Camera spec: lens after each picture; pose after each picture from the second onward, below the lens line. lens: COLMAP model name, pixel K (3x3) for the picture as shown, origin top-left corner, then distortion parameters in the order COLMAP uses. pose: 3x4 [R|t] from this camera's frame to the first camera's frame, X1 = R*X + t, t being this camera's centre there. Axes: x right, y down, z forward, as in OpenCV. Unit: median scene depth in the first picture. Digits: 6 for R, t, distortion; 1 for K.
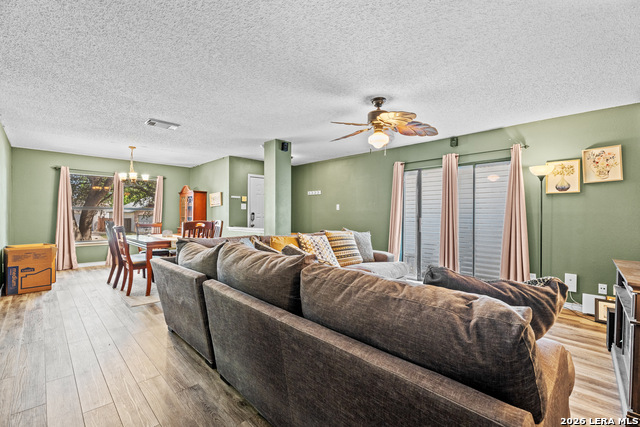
lens RADIAL K [[292.2, 0, 318.0], [0, 292.2, 215.8], [0, 0, 1]] dist [-0.008169, 0.000912]
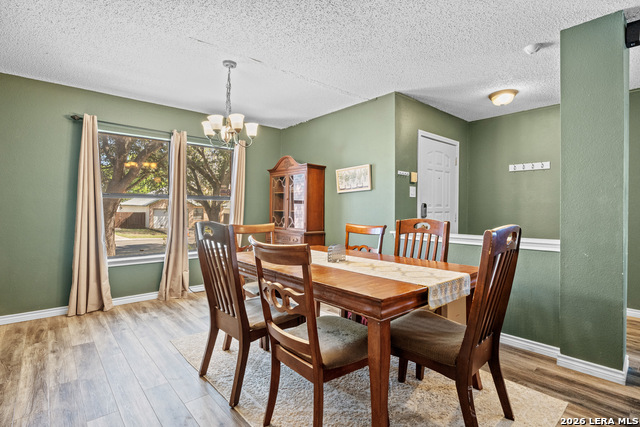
lens RADIAL K [[313.8, 0, 316.1], [0, 313.8, 209.2], [0, 0, 1]] dist [-0.015666, 0.001982]
pose [[0.997906, -0.000251, -0.064674, -0.407387], [0.000235, 1.000000, -0.000254, -0.000585], [0.064675, 0.000239, 0.997906, 0.443512]]
